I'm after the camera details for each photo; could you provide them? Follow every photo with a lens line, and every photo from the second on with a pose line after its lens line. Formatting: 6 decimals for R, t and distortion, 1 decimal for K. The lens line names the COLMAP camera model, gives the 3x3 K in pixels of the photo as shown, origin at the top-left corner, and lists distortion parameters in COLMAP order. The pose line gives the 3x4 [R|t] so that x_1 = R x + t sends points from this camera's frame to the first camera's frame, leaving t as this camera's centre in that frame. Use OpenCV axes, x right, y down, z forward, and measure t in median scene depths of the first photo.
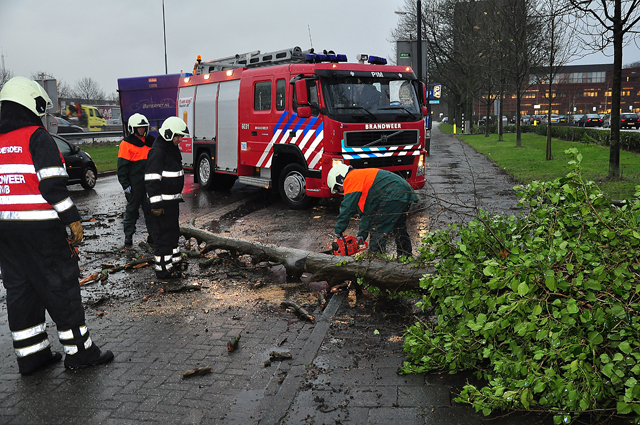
lens RADIAL K [[667.9, 0, 318.3], [0, 667.9, 203.6], [0, 0, 1]] dist [-0.001863, 0.185342]
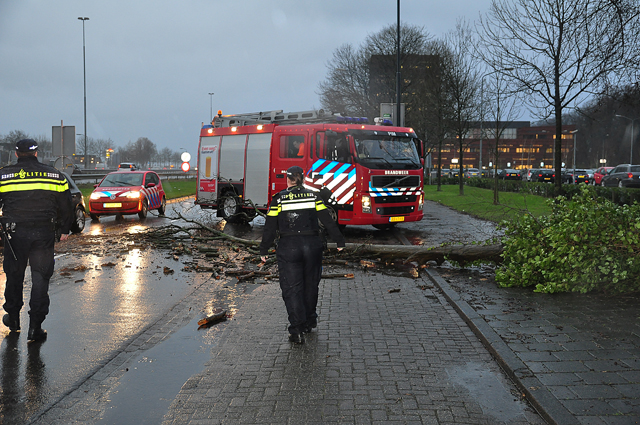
lens RADIAL K [[734.3, 0, 320.0], [0, 734.3, 212.5], [0, 0, 1]] dist [0.116408, 0.001931]
pose [[0.988643, 0.015091, 0.149523, -0.254084], [-0.004969, 0.997684, -0.067837, 0.060133], [-0.150201, 0.066324, 0.986428, -0.391821]]
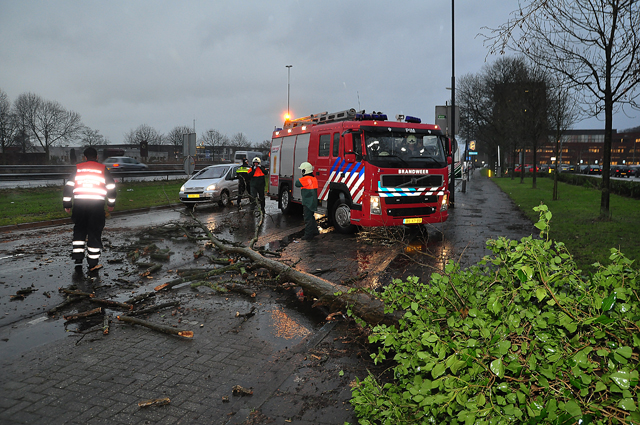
lens RADIAL K [[460.3, 0, 320.0], [0, 460.3, 212.5], [0, 0, 1]] dist [-0.118295, 0.102584]
pose [[0.985826, 0.041365, -0.162592, 0.062514], [-0.043755, 0.998980, -0.011146, -0.019834], [0.161965, 0.018102, 0.986630, 0.115471]]
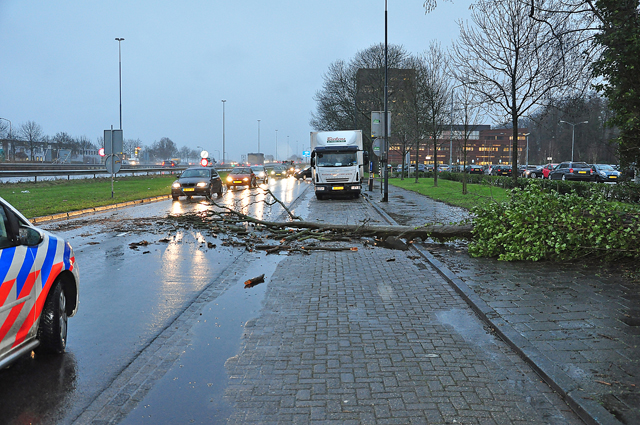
lens RADIAL K [[622.8, 0, 320.0], [0, 622.8, 212.5], [0, 0, 1]] dist [-0.001898, 0.143024]
pose [[0.986980, 0.012743, 0.160337, -0.289813], [-0.004866, 0.998766, -0.049428, 0.066929], [-0.160769, 0.048004, 0.985824, -0.452900]]
